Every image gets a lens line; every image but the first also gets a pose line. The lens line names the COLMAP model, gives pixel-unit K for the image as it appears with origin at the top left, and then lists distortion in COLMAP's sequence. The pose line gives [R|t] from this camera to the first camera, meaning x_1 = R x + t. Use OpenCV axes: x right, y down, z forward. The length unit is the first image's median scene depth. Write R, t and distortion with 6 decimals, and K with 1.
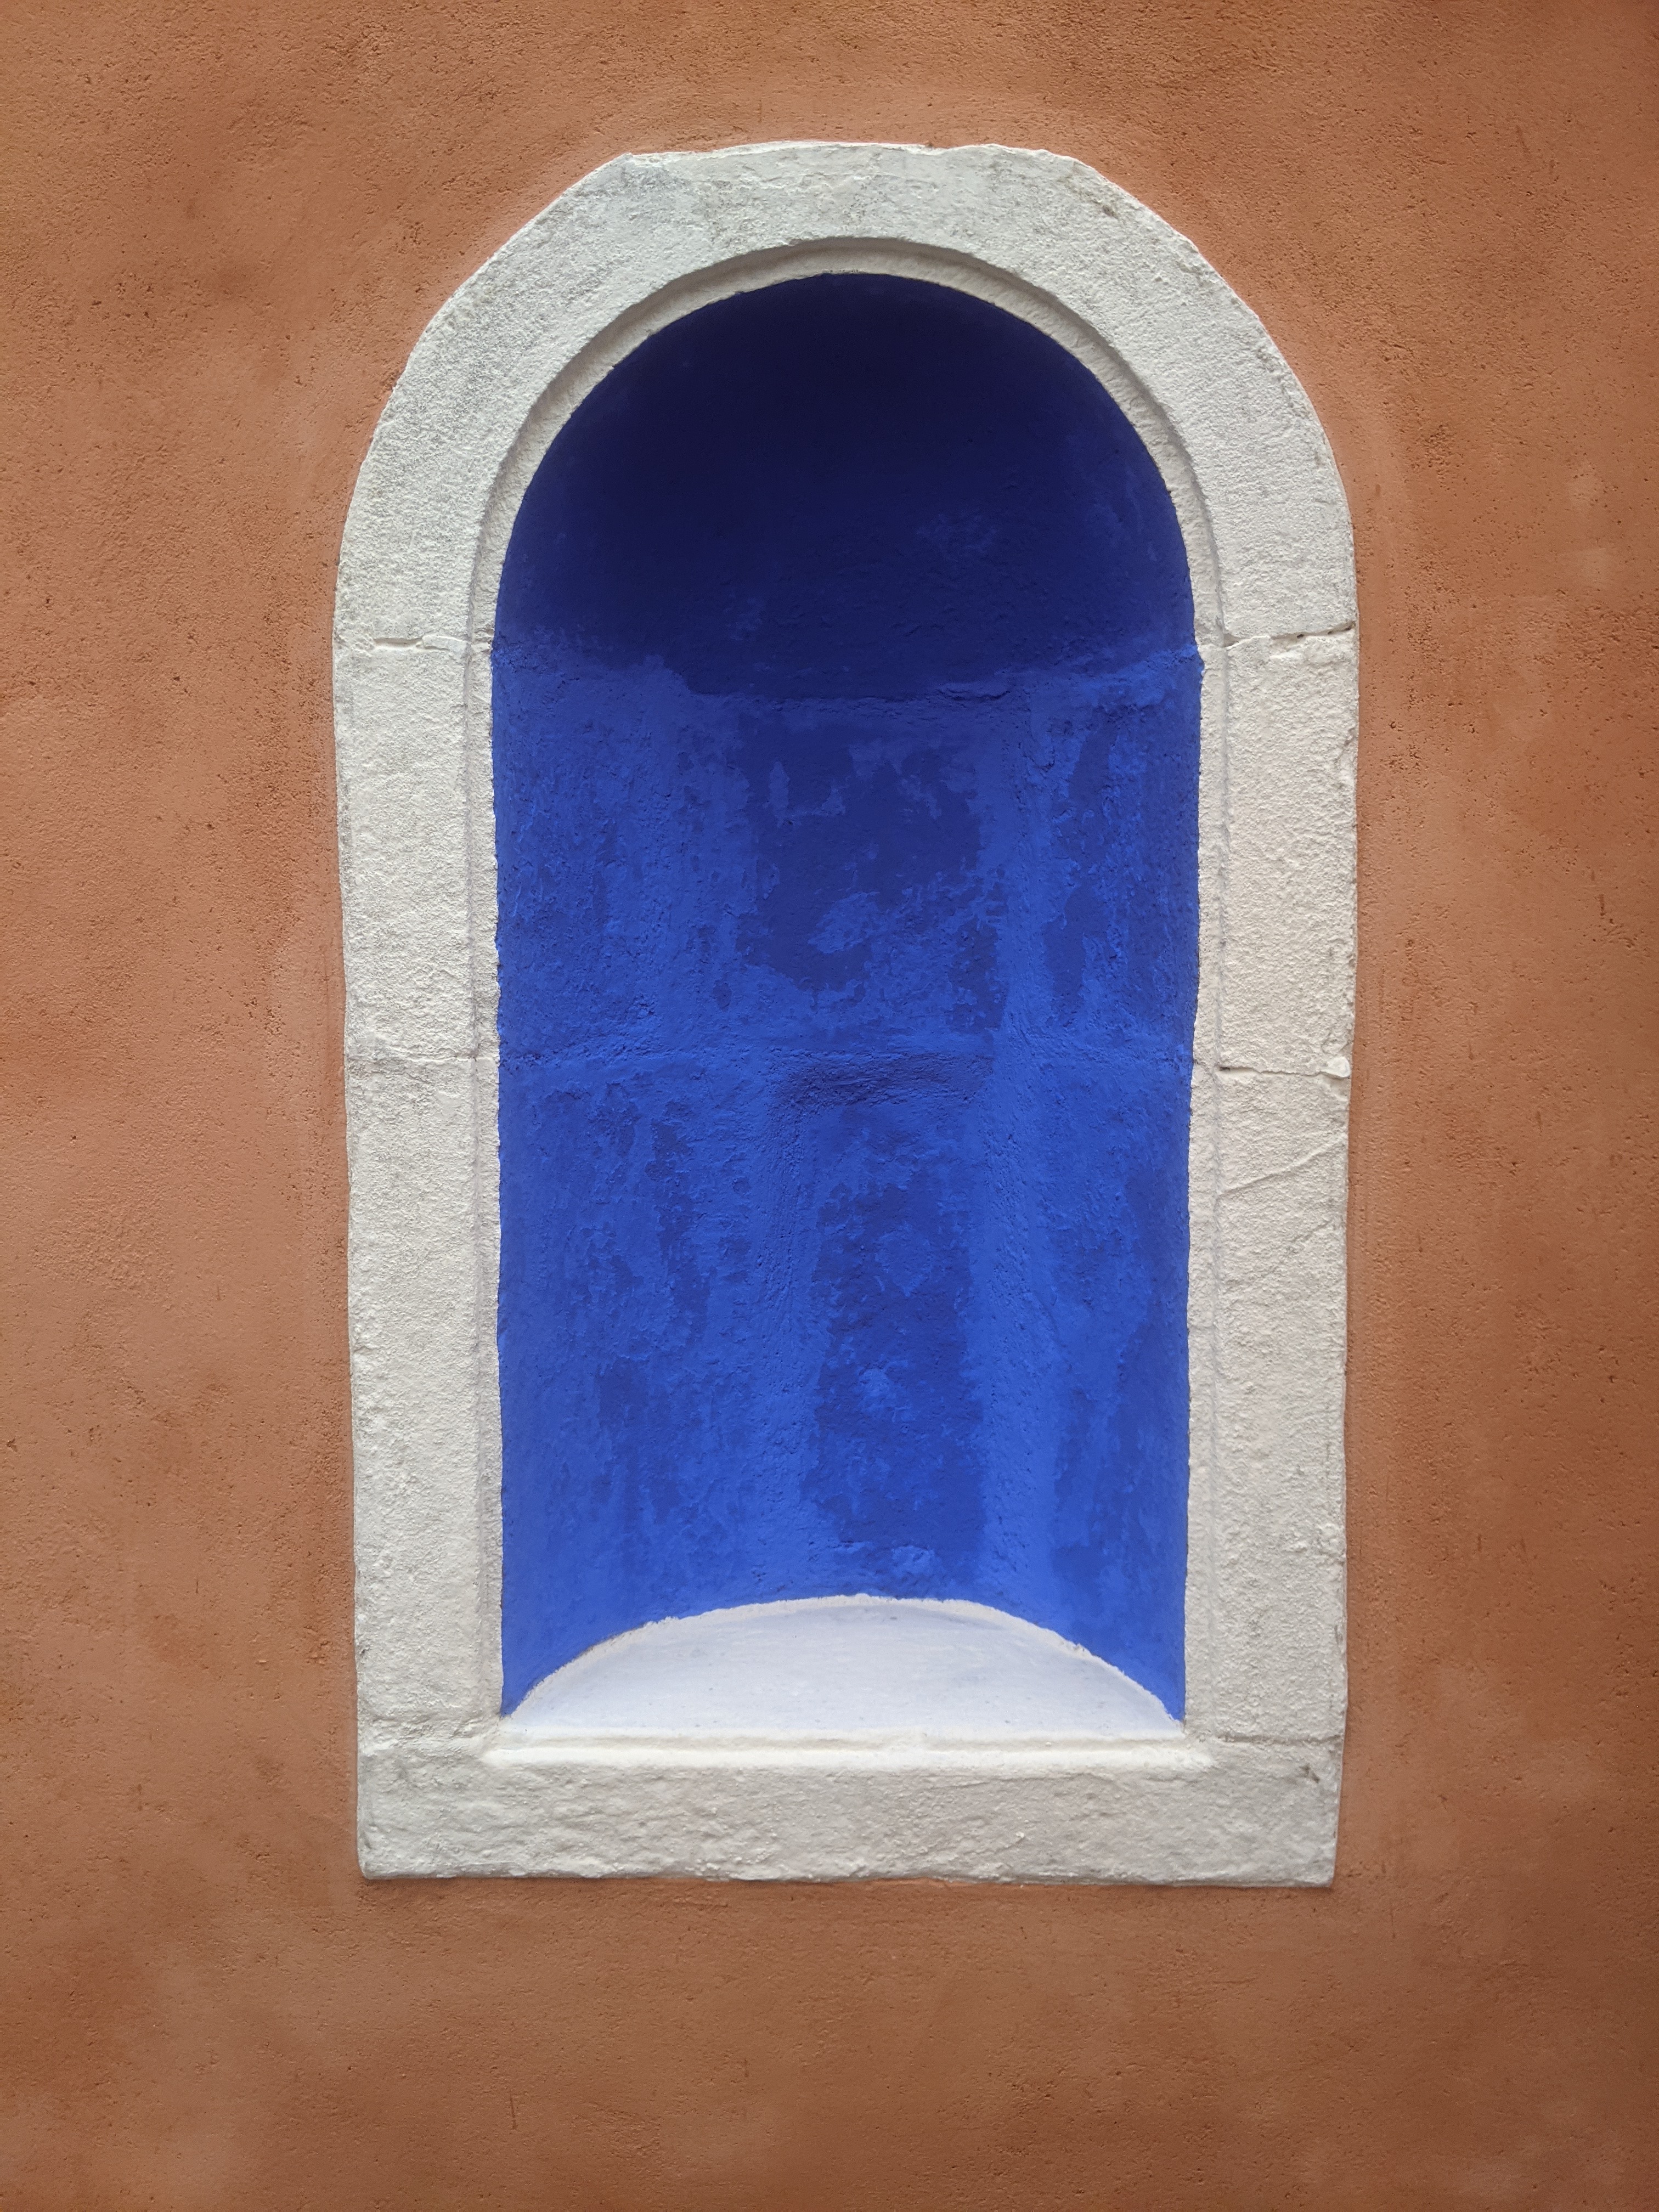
lens RADIAL K [[1737.8, 0, 828.2], [0, 1737.8, 1104.3], [0, 0, 1]] dist [-0.001046, 0.002008]
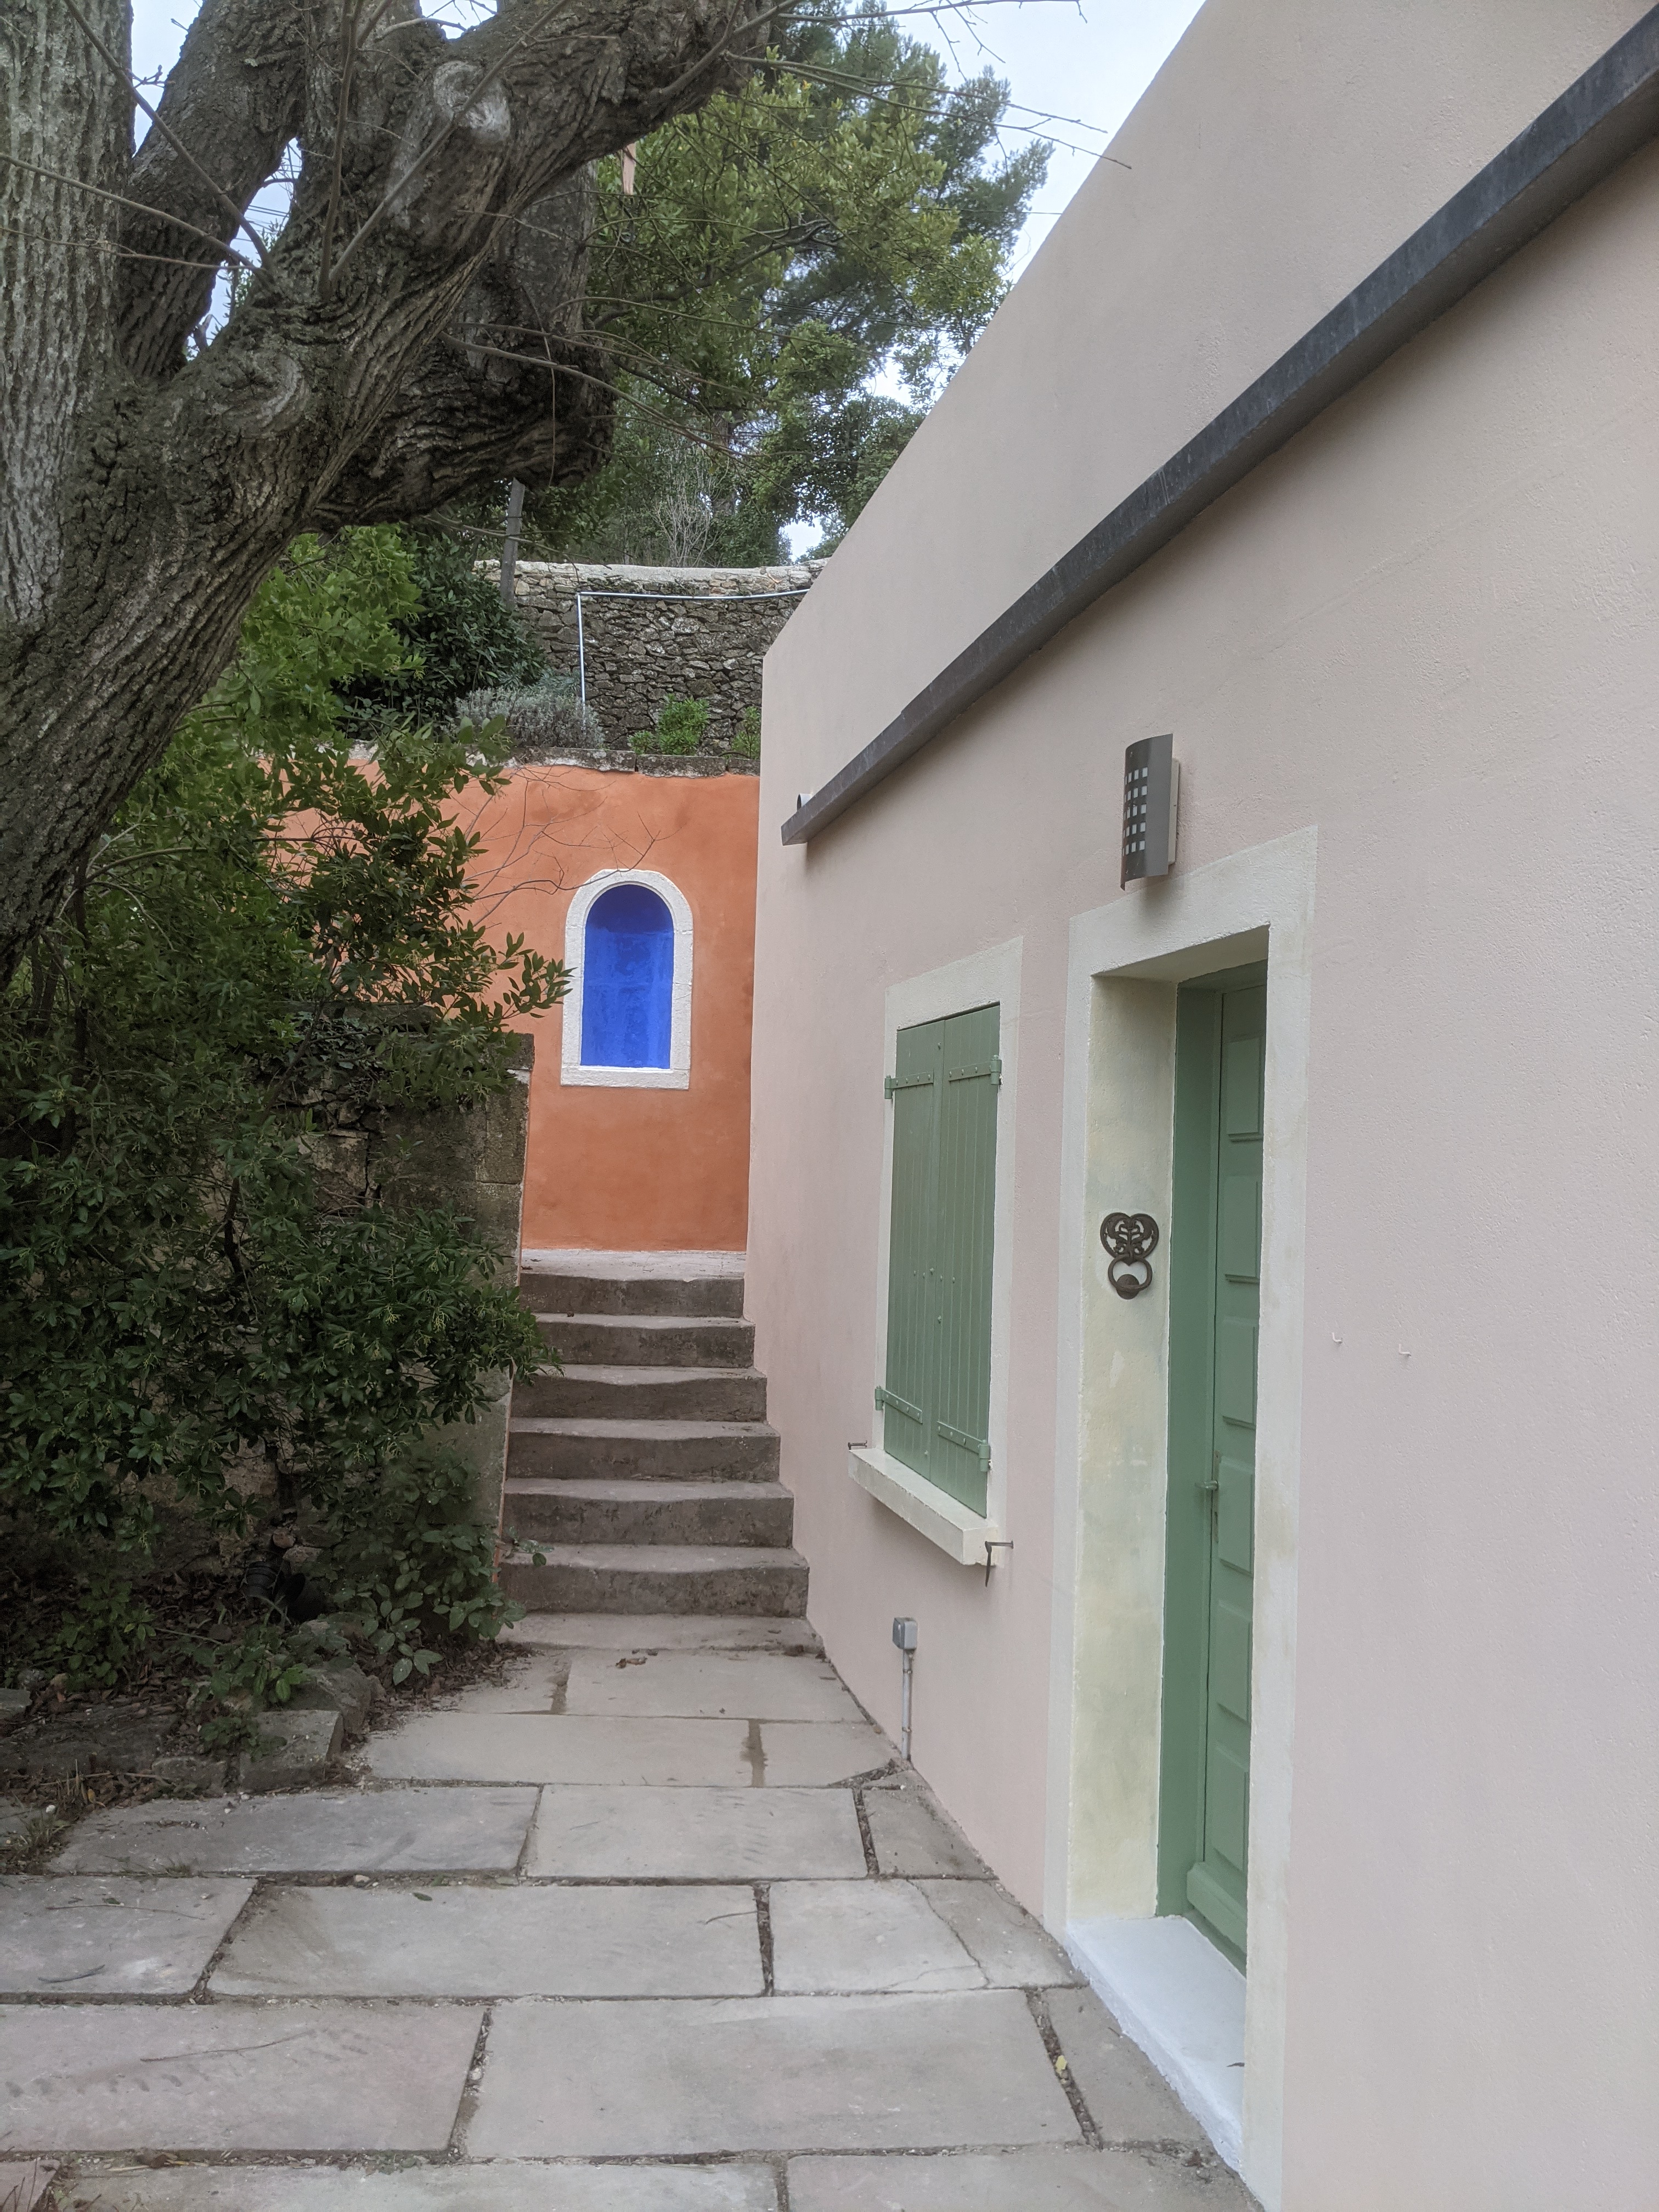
lens RADIAL K [[1737.8, 0, 829.9], [0, 1737.8, 1107.9], [0, 0, 1]] dist [-0.001046, 0.002008]
pose [[0.995563, 0.029129, 0.089479, 0.227996], [-0.020760, 0.995443, -0.093074, 1.234380], [-0.091782, 0.090803, 0.991630, -6.687234]]
